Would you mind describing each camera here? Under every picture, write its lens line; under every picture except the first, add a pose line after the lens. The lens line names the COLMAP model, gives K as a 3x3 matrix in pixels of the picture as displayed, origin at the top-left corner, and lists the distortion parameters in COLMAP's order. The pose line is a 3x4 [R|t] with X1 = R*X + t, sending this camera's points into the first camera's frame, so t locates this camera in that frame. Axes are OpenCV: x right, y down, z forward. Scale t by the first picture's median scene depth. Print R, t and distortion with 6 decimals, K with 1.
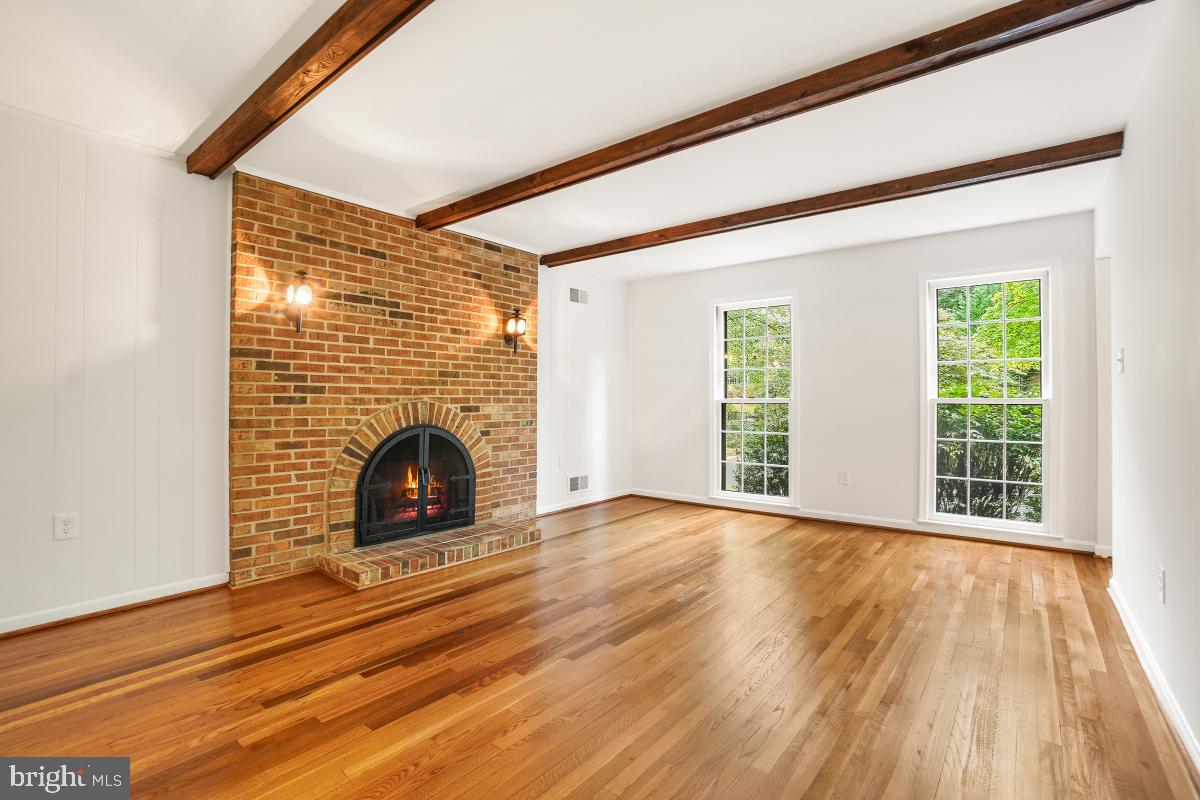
lens RADIAL K [[543.1, 0, 600.0], [0, 543.1, 400.0], [0, 0, 1]] dist [-0.052105, -0.000033]
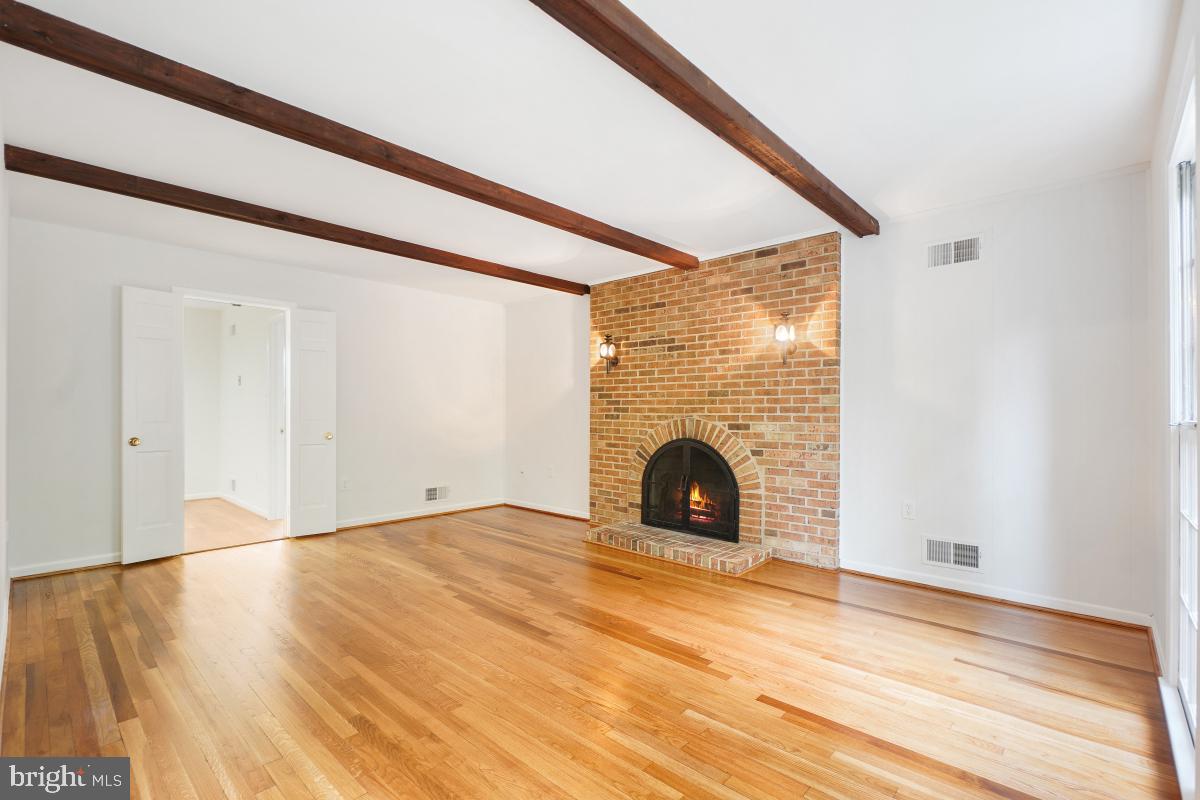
lens RADIAL K [[540.5, 0, 614.9], [0, 540.5, 415.0], [0, 0, 1]] dist [-0.001716, -0.000109]
pose [[-0.060311, 0.003883, -0.998172, 0.837173], [-0.002521, 0.999989, 0.004042, -0.009433], [0.998176, 0.002760, -0.060301, 0.902993]]
